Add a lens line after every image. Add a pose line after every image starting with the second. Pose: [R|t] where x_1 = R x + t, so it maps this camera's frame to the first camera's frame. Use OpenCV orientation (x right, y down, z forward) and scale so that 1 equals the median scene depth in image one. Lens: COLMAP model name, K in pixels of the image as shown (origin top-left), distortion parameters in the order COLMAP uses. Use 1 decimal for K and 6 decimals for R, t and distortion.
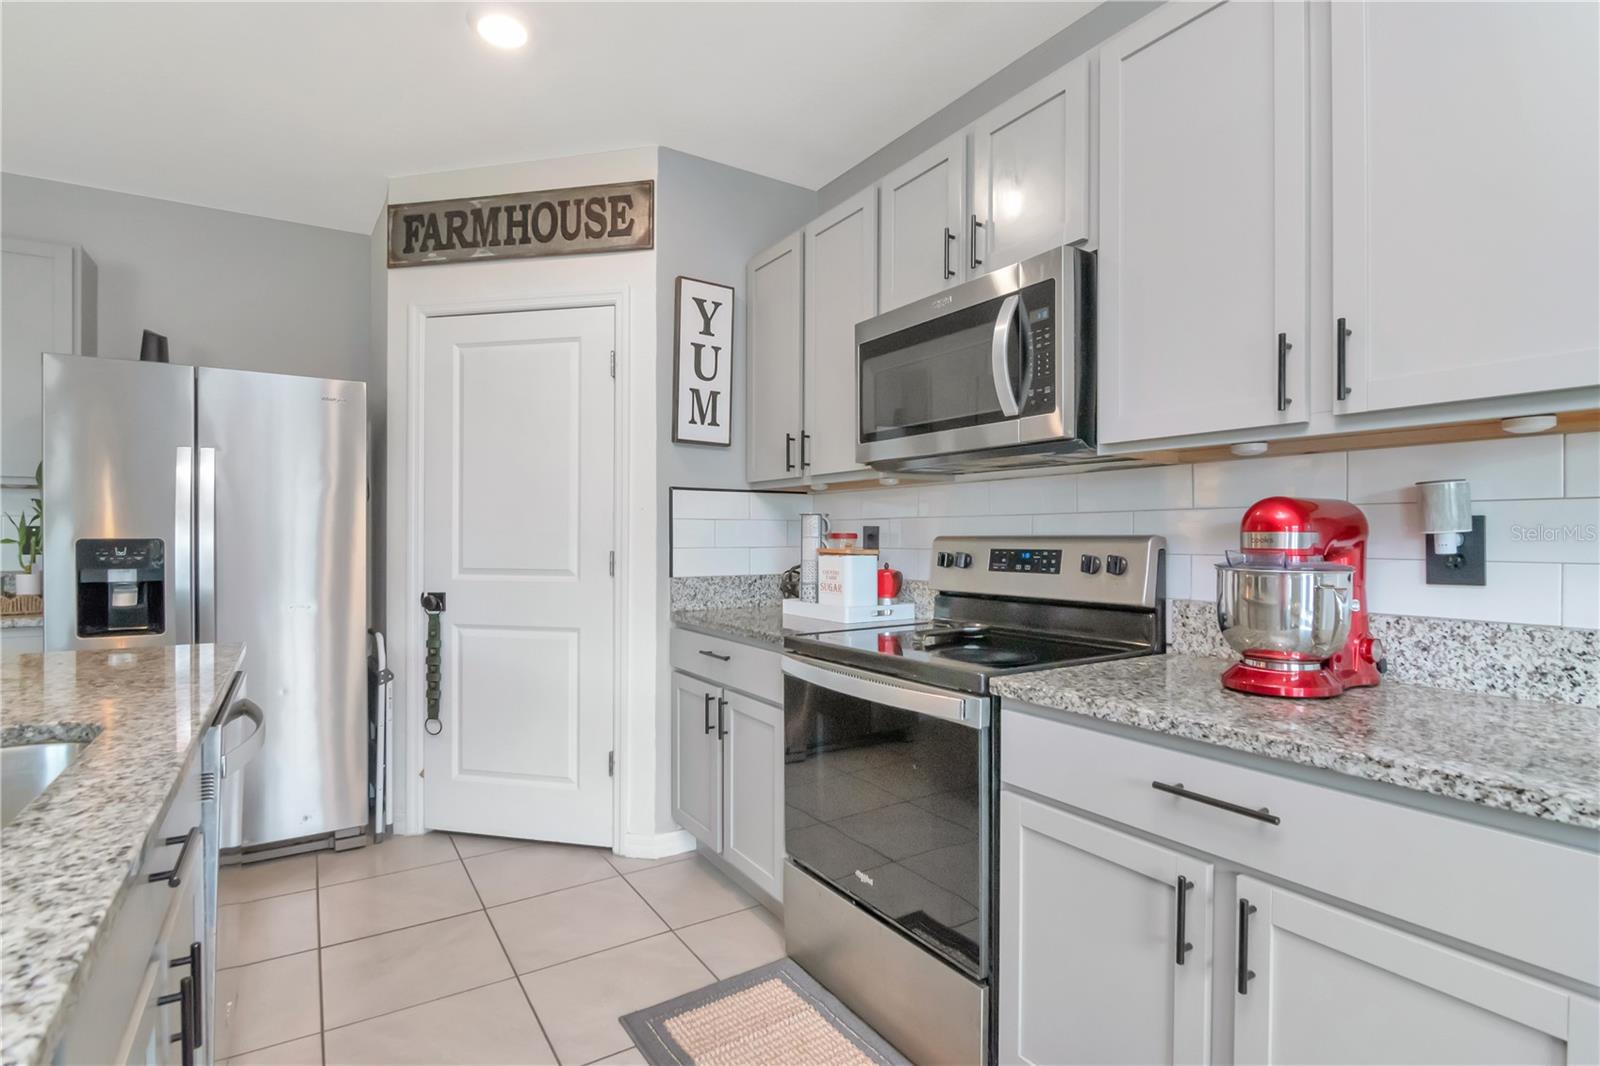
lens RADIAL K [[777.9, 0, 803.7], [0, 777.9, 538.0], [0, 0, 1]] dist [-0.001359, -0.012232]
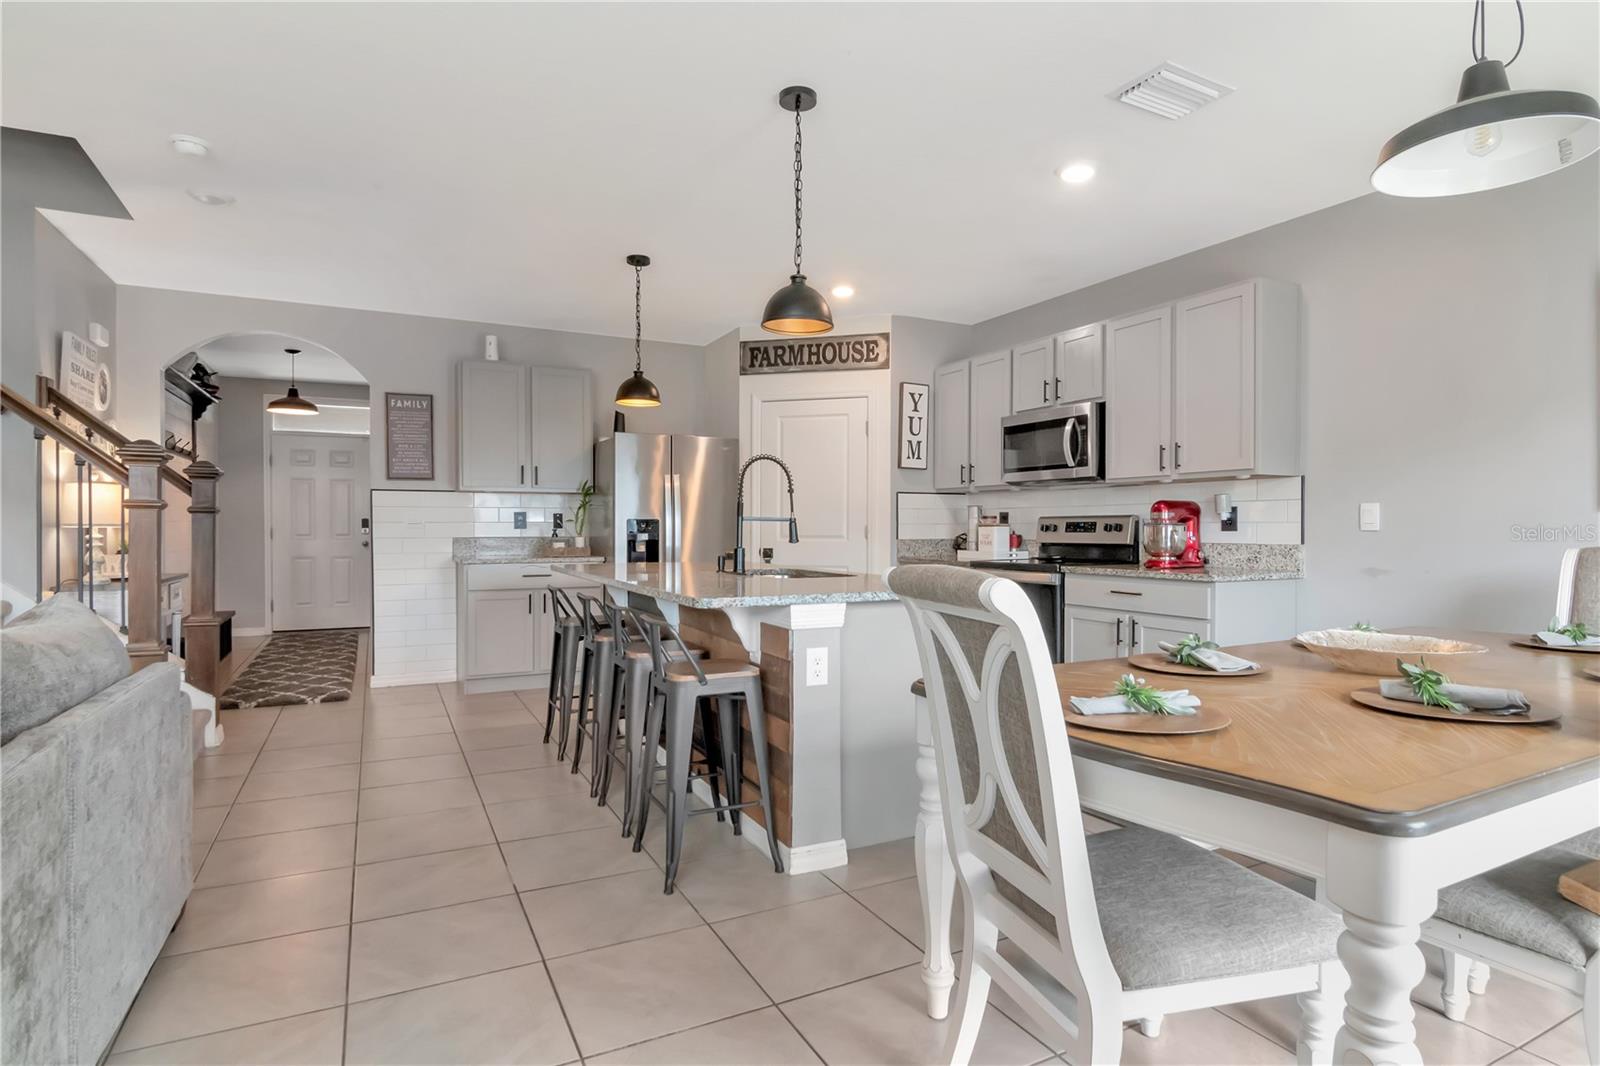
lens RADIAL K [[839.1, 0, 806.4], [0, 839.1, 535.1], [0, 0, 1]] dist [0.000565, -0.010884]
pose [[0.995421, -0.000525, -0.095589, -0.196772], [0.001239, 0.999972, 0.007410, 0.024872], [0.095582, -0.007494, 0.995393, -1.077152]]
